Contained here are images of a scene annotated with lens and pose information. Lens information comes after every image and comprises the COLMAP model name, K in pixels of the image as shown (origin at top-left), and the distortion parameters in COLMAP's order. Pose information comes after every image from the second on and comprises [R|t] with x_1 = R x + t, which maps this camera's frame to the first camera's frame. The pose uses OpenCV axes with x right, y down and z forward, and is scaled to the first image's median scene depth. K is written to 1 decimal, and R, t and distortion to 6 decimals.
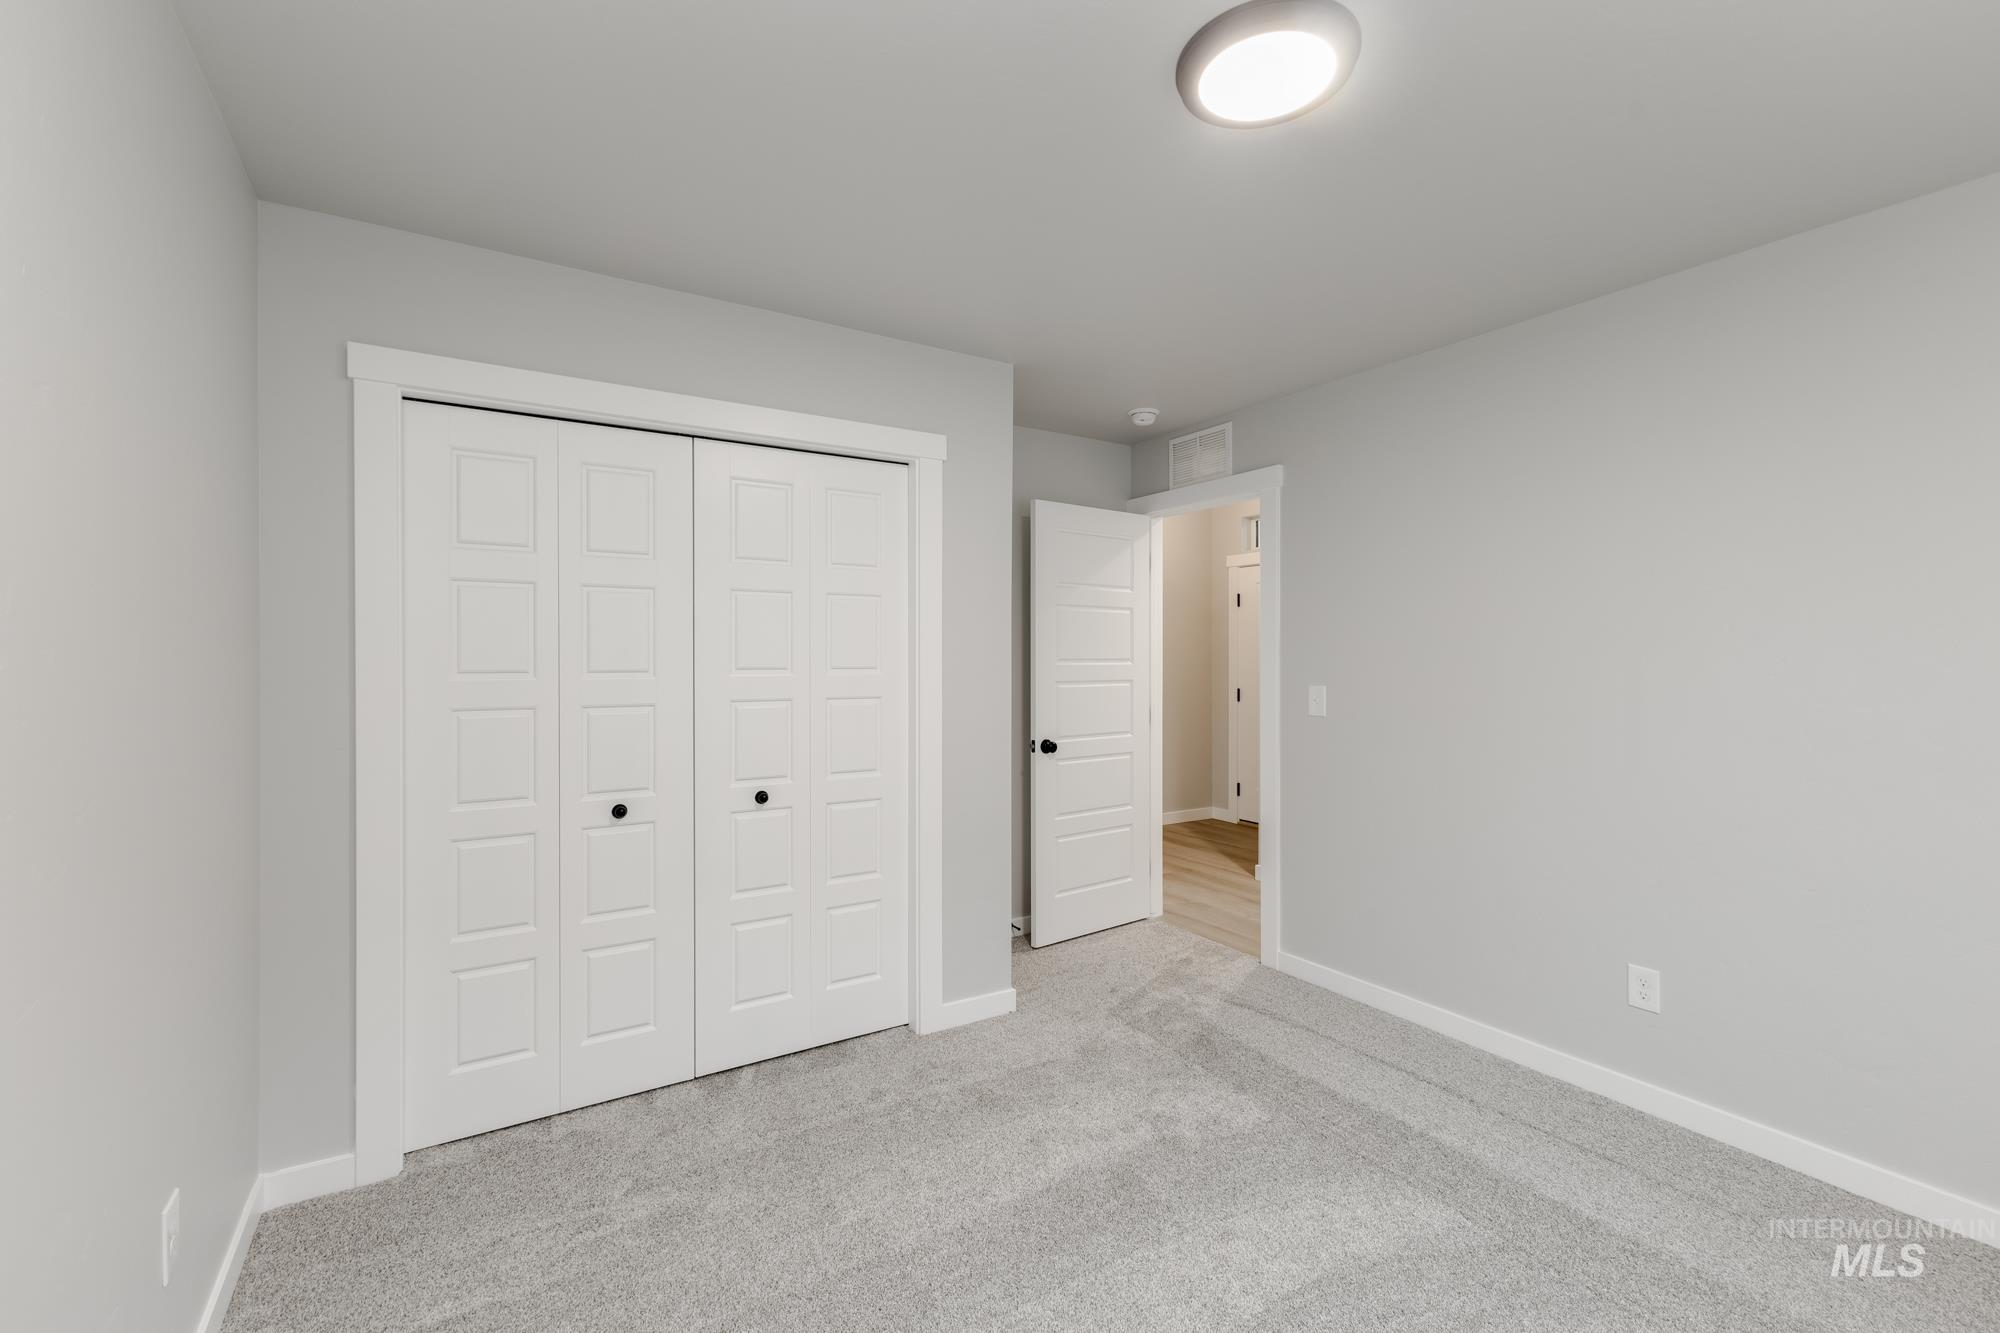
lens RADIAL K [[866.4, 0, 1007.6], [0, 866.4, 670.4], [0, 0, 1]] dist [0.011261, -0.001169]
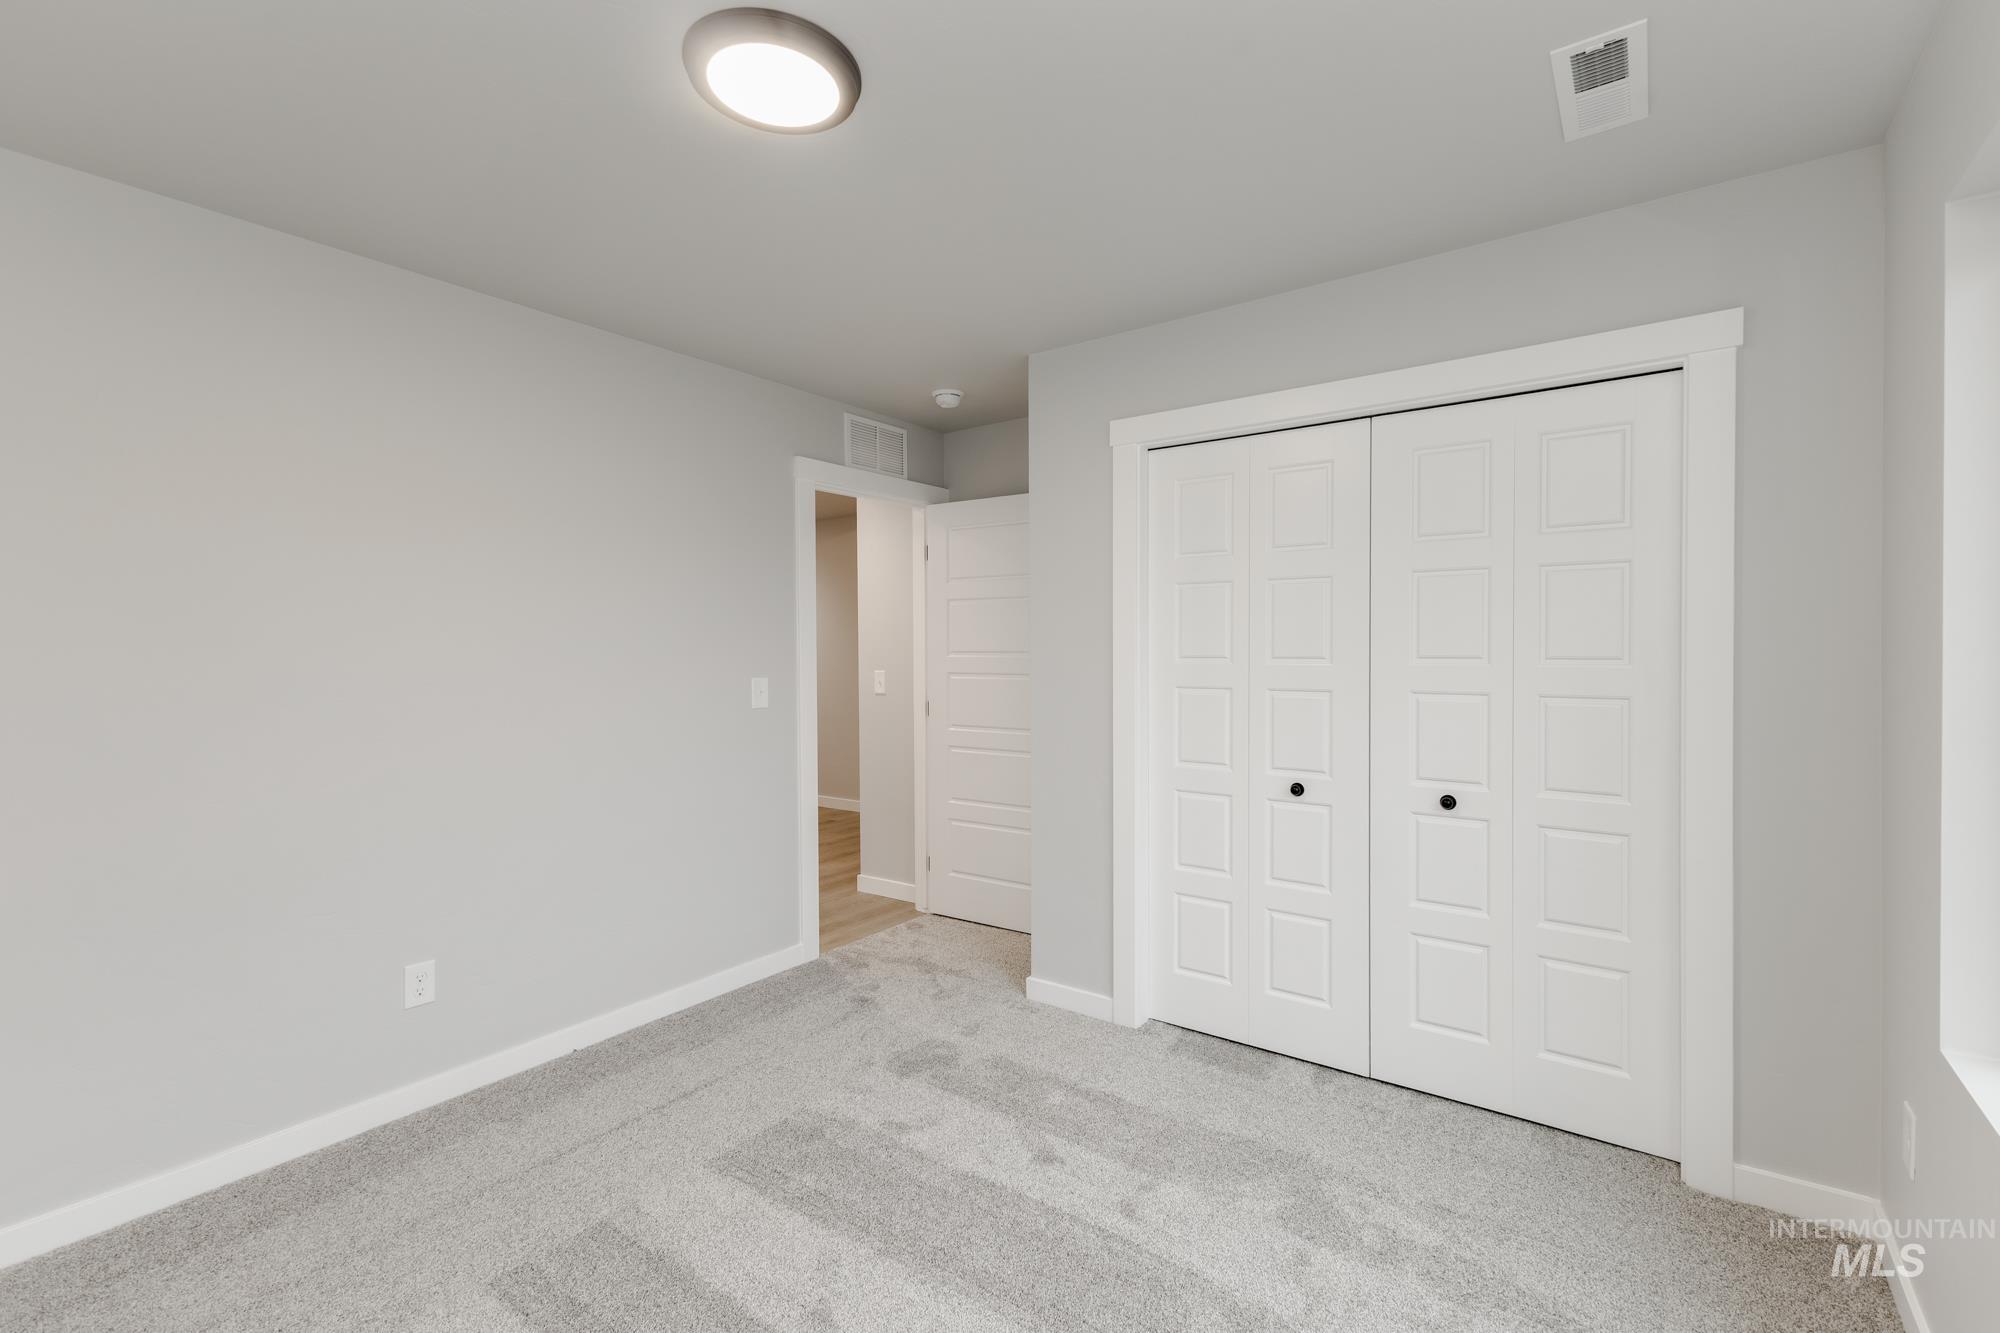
lens RADIAL K [[866.4, 0, 988.5], [0, 866.4, 664.1], [0, 0, 1]] dist [0.011261, -0.001169]
pose [[0.367749, 0.020803, -0.929692, 0.389821], [-0.011764, 0.999774, 0.017718, -0.005489], [0.929851, 0.004421, 0.367911, 0.249712]]
